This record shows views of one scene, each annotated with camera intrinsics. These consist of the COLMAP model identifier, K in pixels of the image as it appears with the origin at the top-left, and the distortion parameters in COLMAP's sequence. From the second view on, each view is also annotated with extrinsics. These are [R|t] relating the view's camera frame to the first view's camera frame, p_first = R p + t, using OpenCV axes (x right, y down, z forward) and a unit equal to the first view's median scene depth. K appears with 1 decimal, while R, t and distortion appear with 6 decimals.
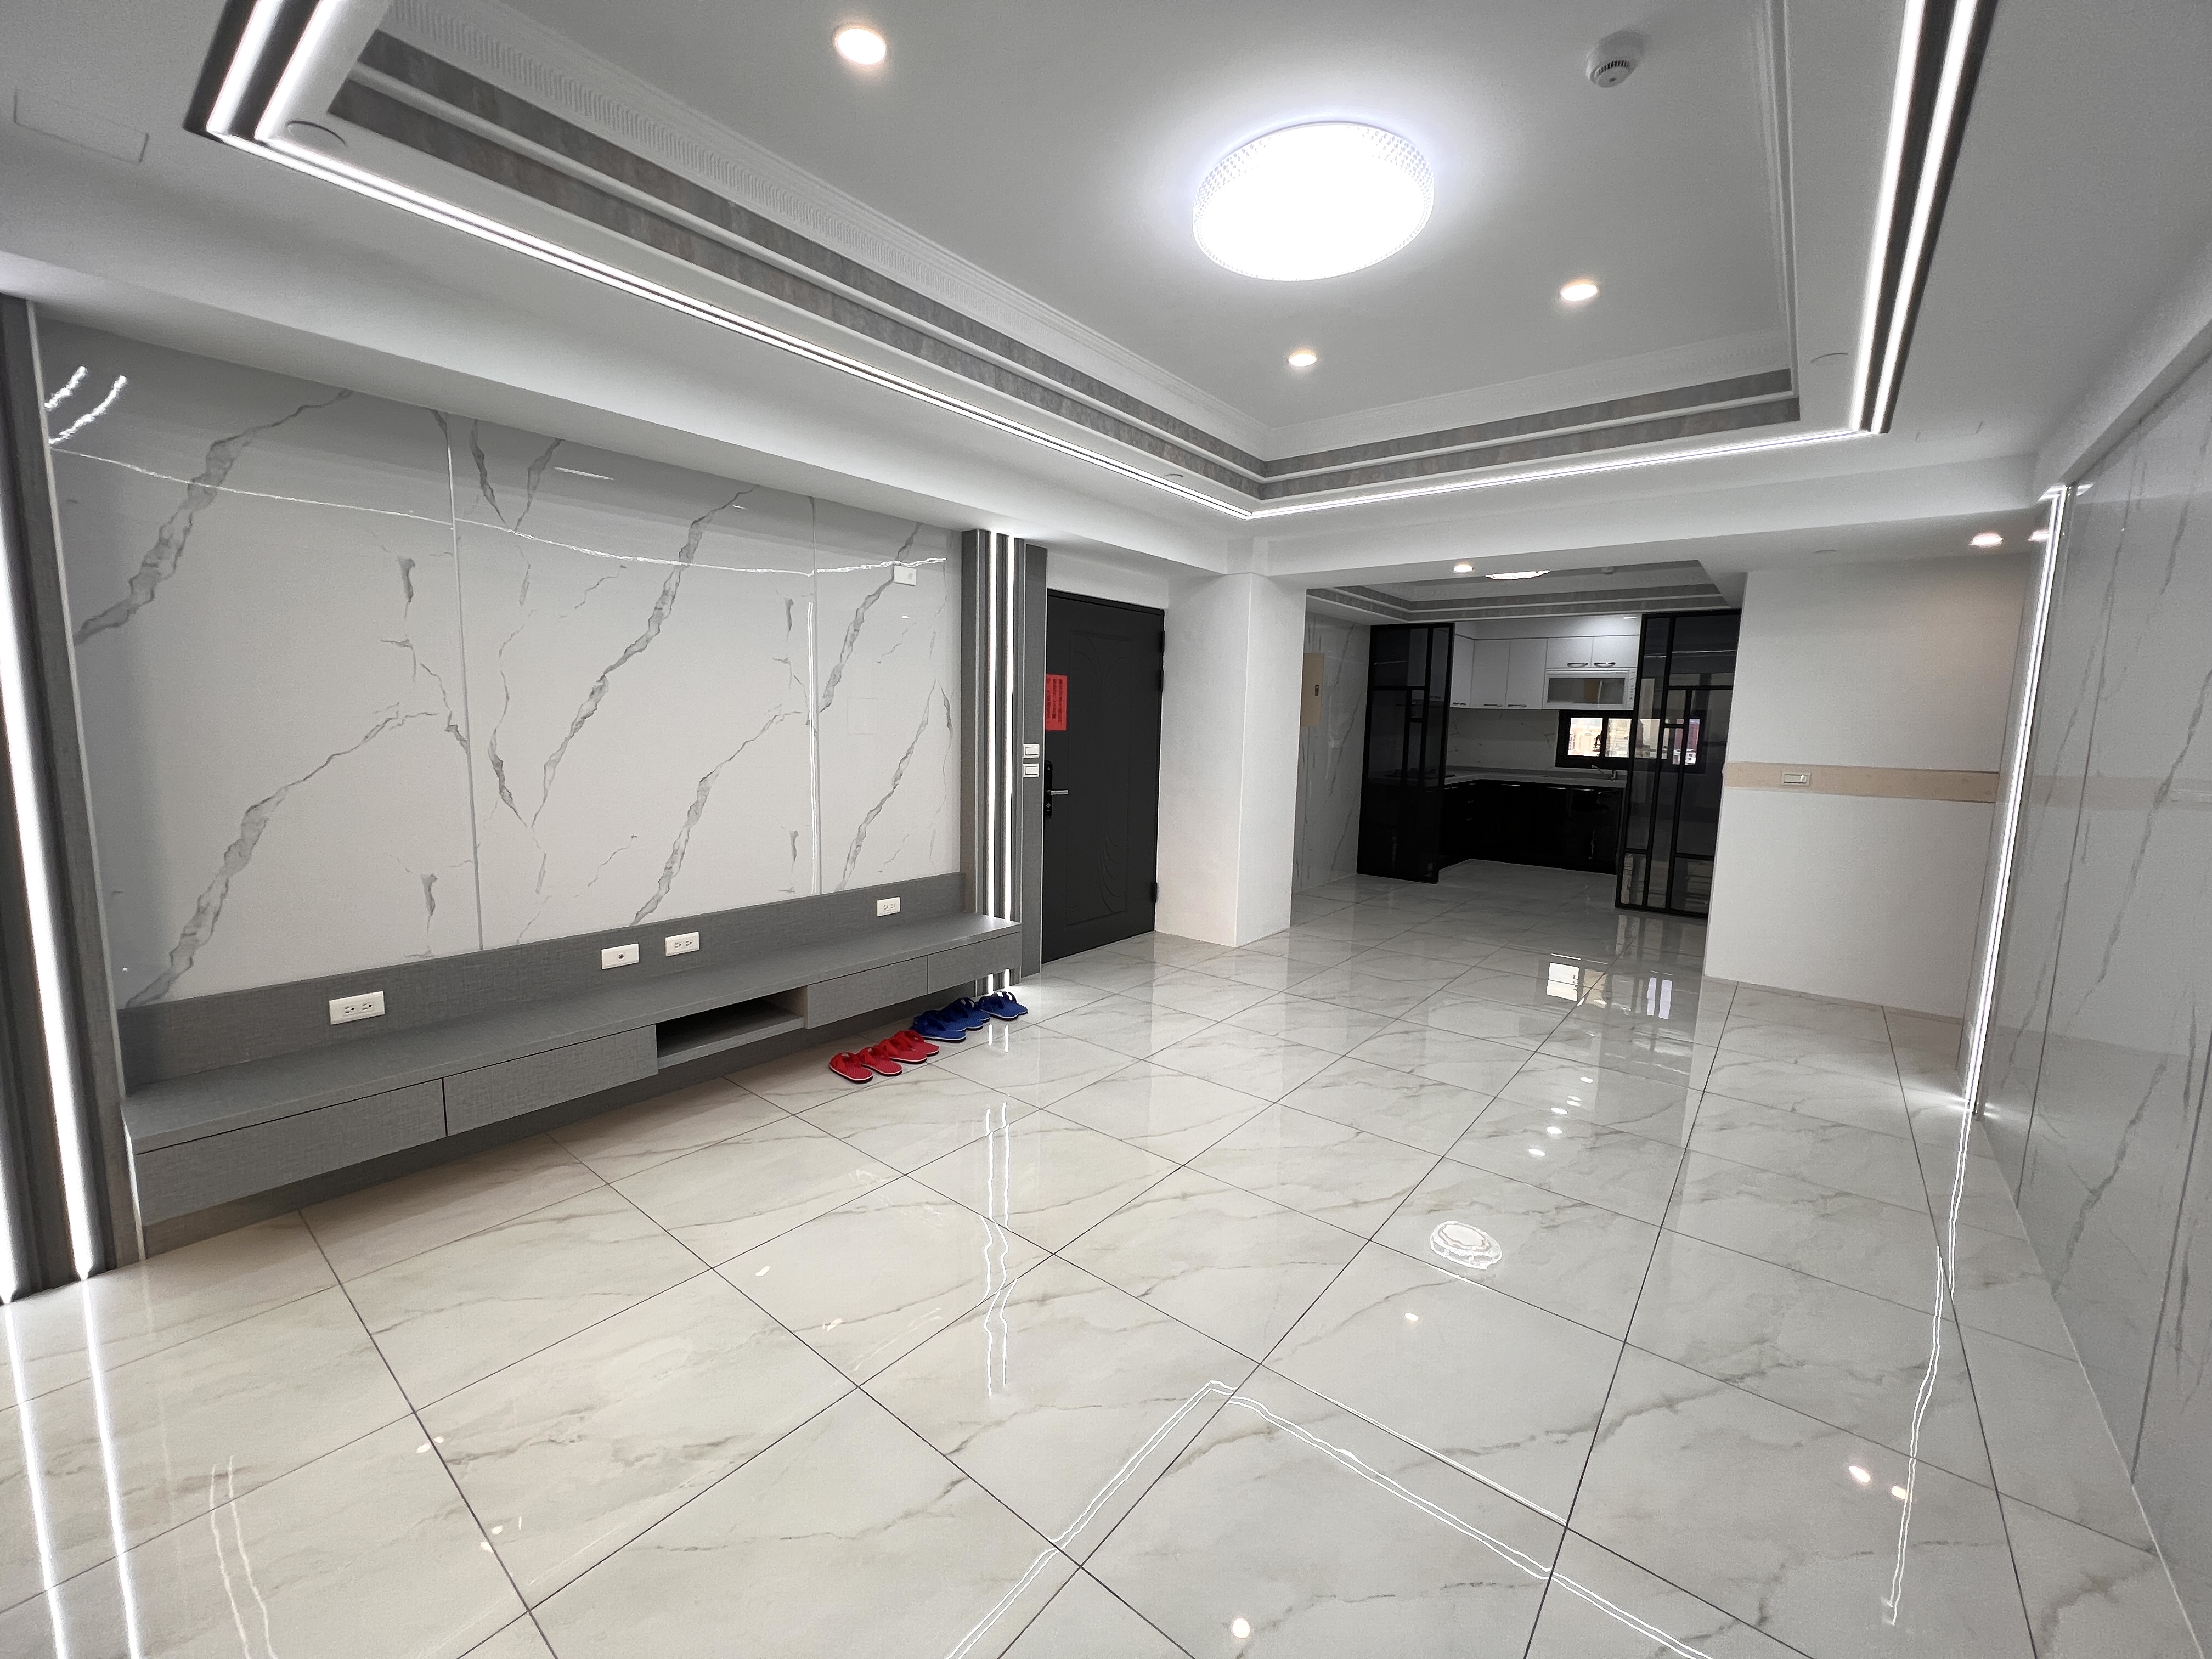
lens RADIAL K [[874.2, 0, 1099.1], [0, 874.2, 820.7], [0, 0, 1]] dist [-0.002933, 0.000046]
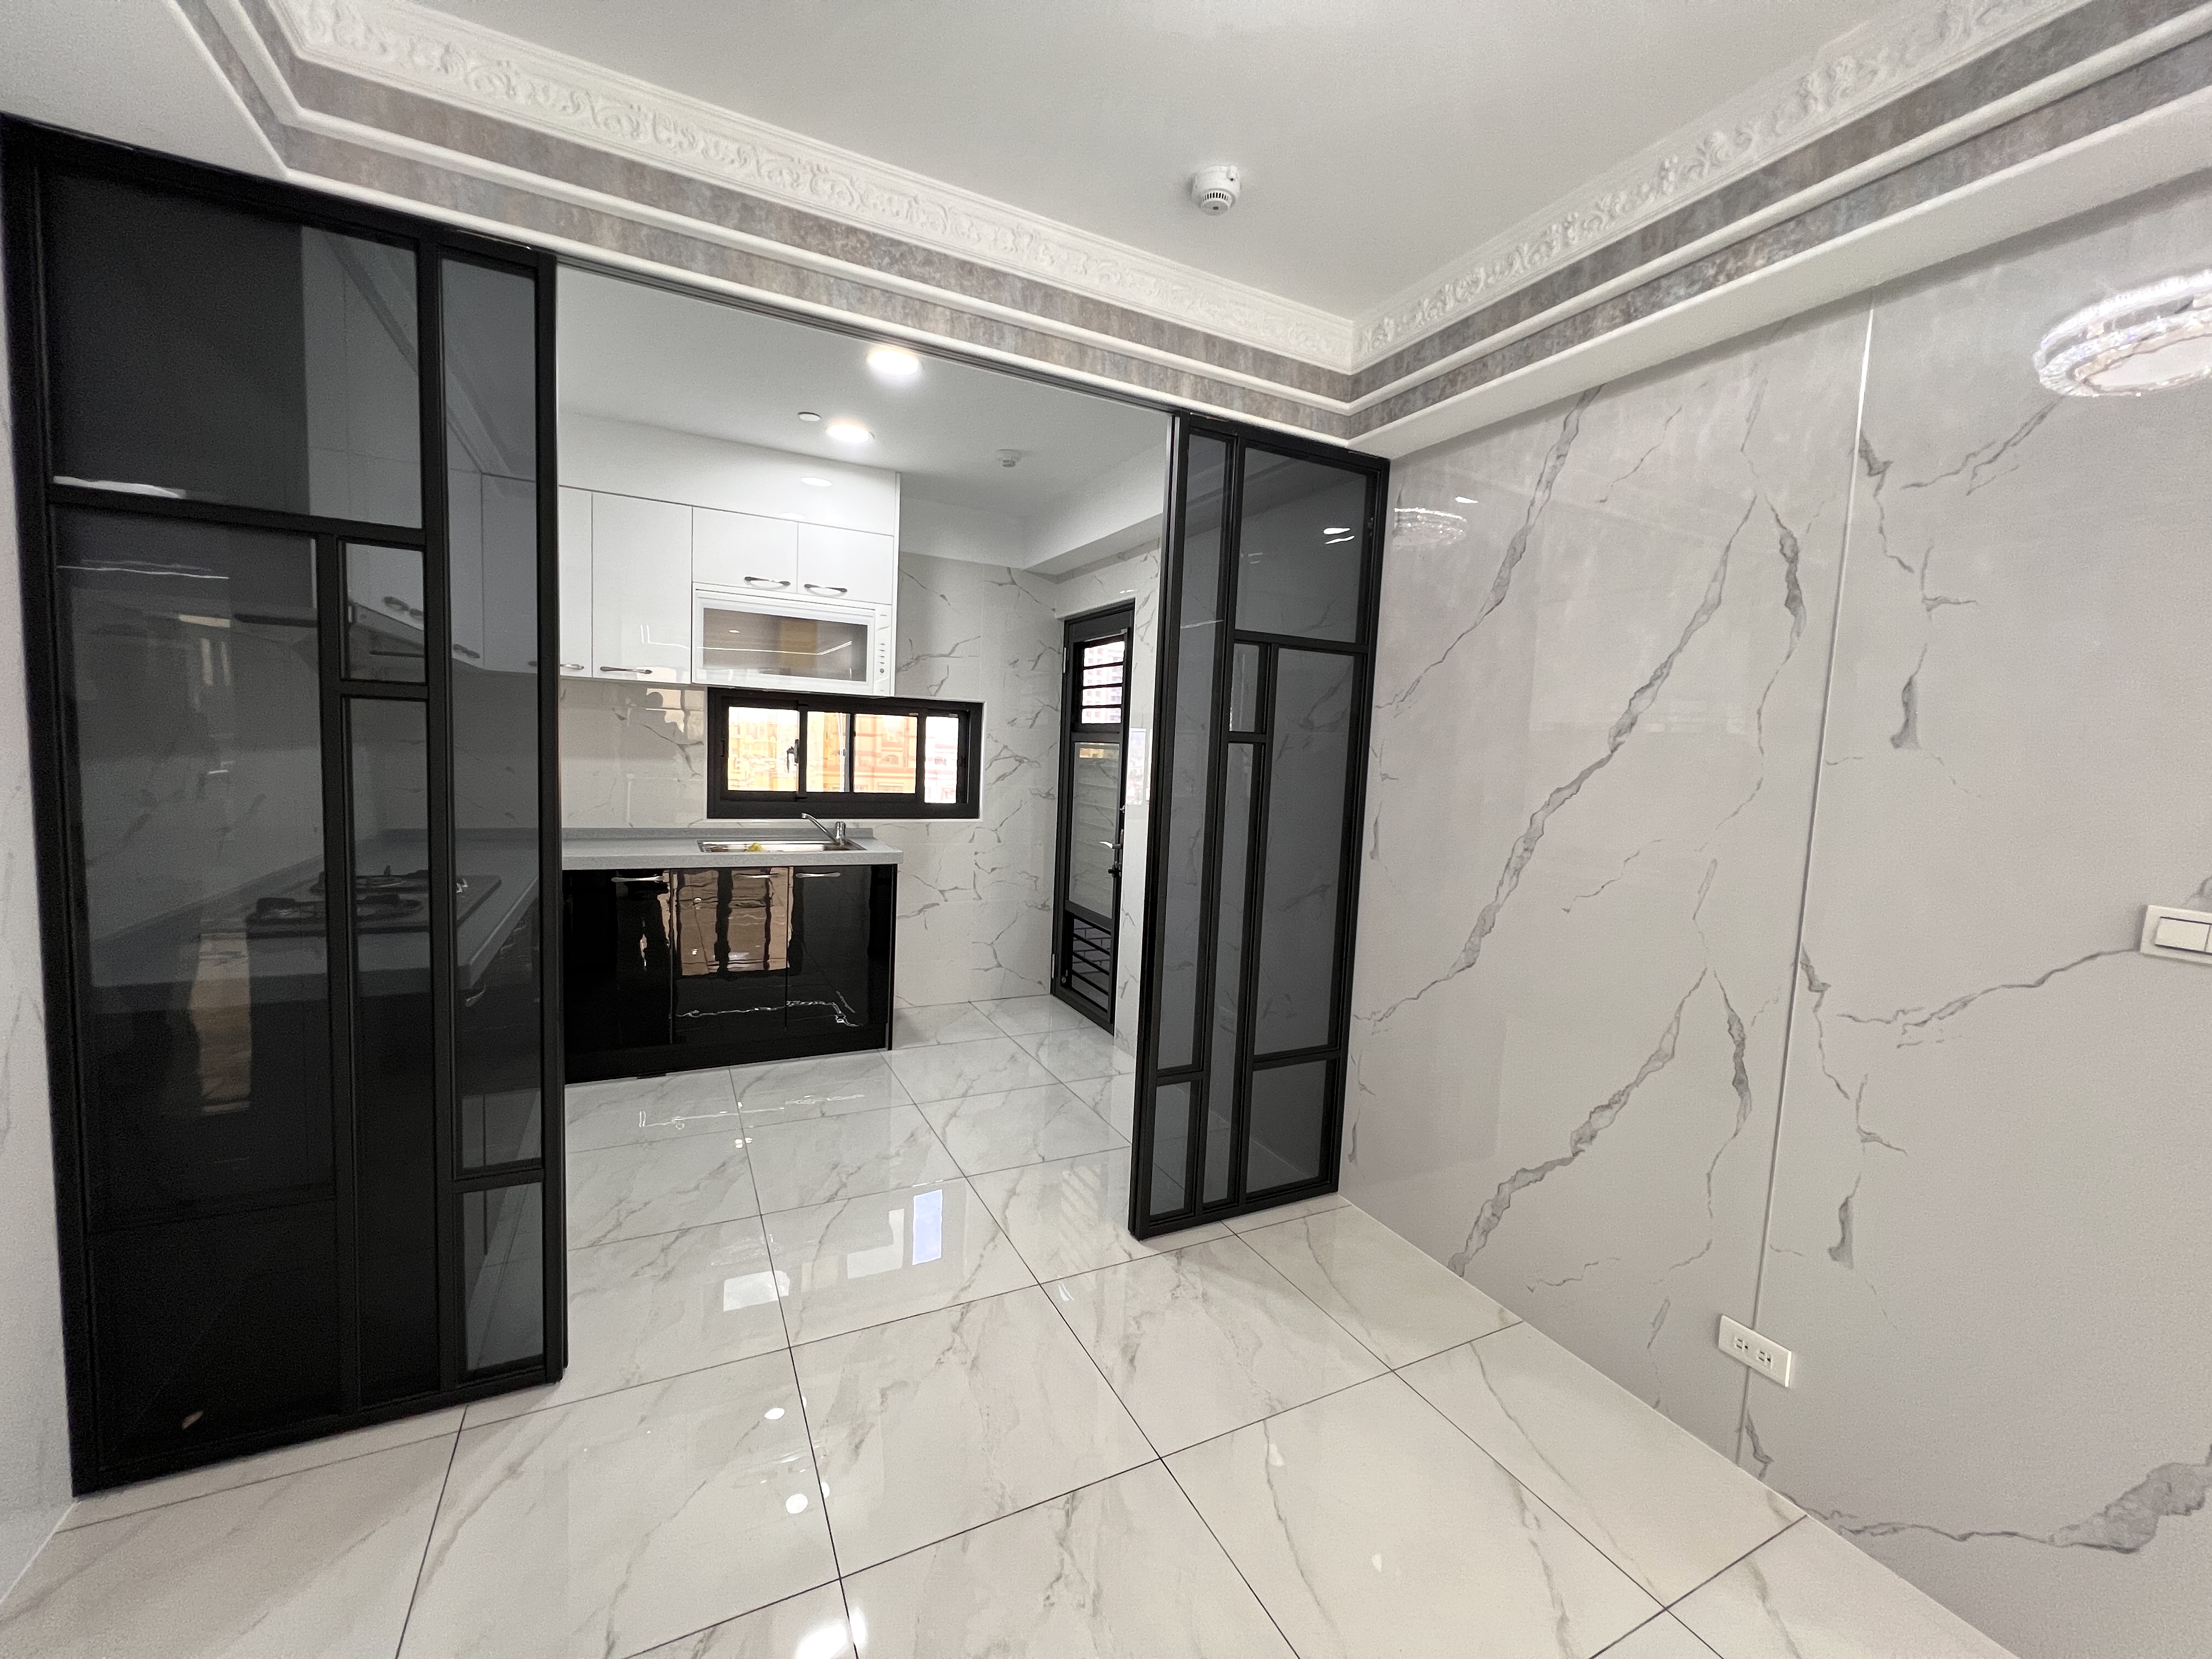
lens RADIAL K [[896.5, 0, 1106.0], [0, 896.5, 829.5], [0, 0, 1]] dist [-0.001505, -0.000051]
pose [[0.407935, -0.084803, 0.909064, 0.206509], [0.075290, 0.995410, 0.059072, -0.071520], [-0.909901, 0.044346, 0.412448, 0.666076]]
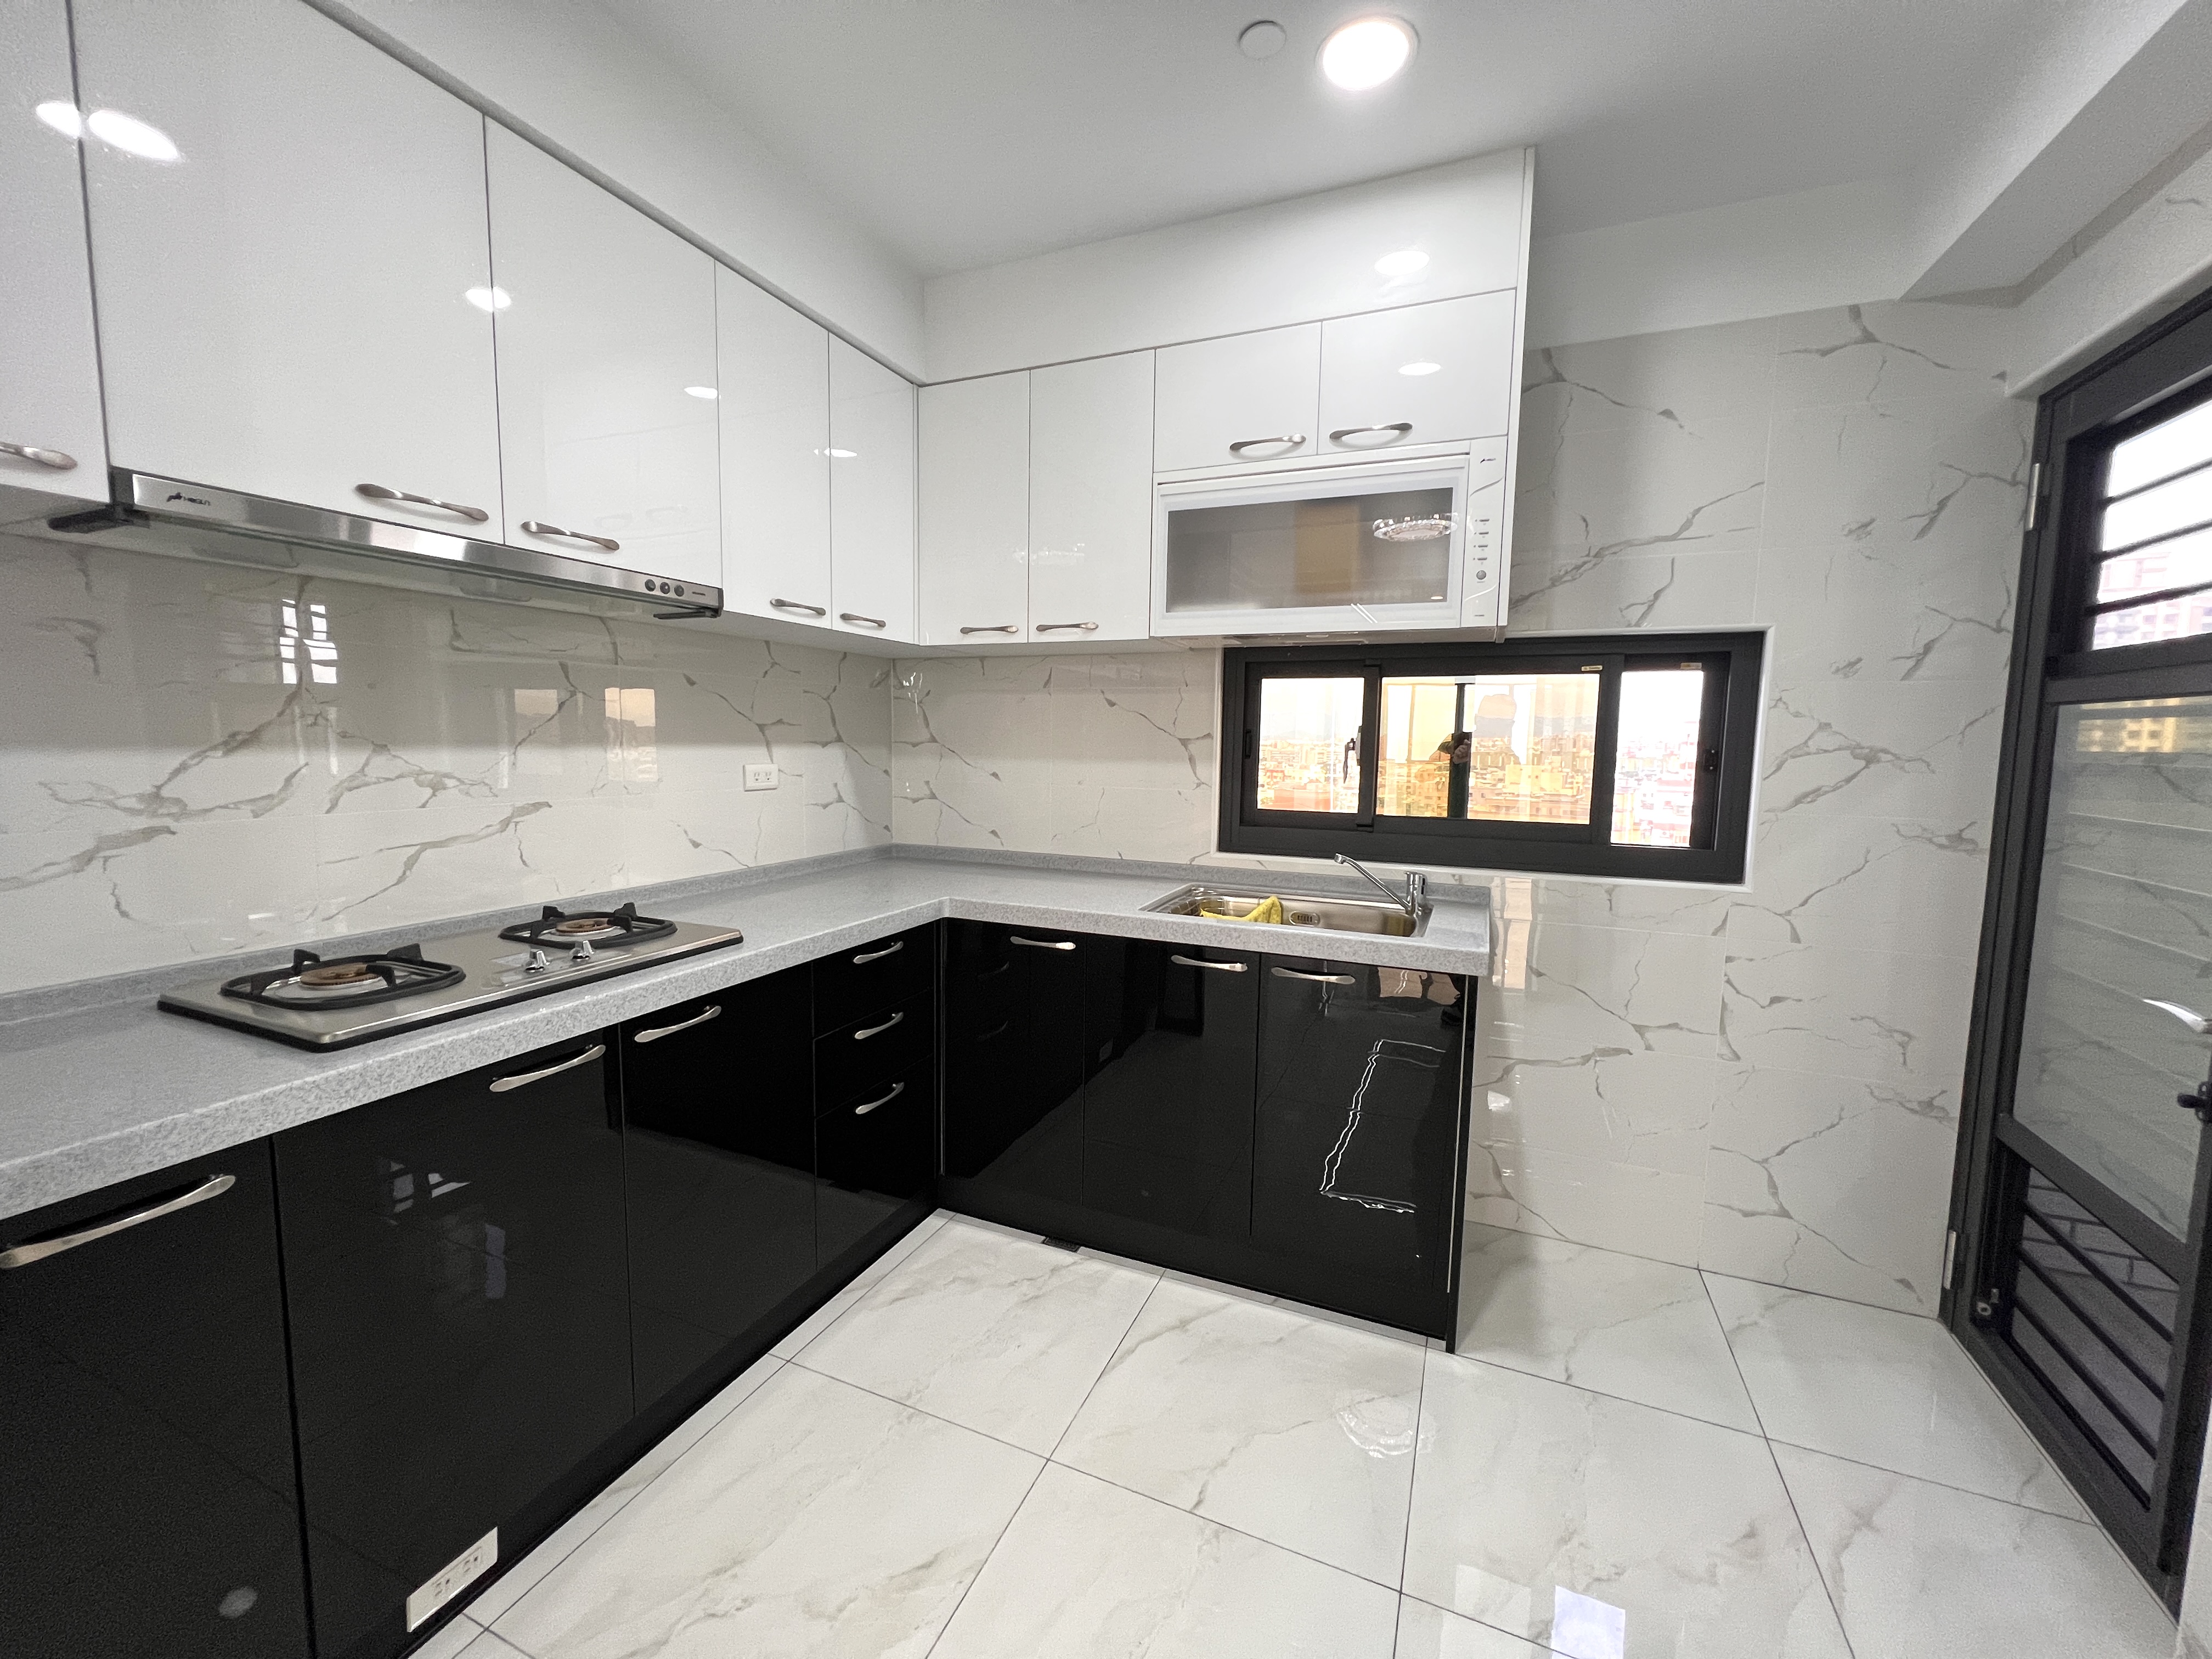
lens RADIAL K [[874.2, 0, 1099.1], [0, 874.2, 820.7], [0, 0, 1]] dist [-0.002933, 0.000046]
pose [[0.963933, -0.031165, 0.264316, 0.428737], [0.036962, 0.999172, -0.016985, -0.072101], [-0.263568, 0.026142, 0.964287, 0.770215]]
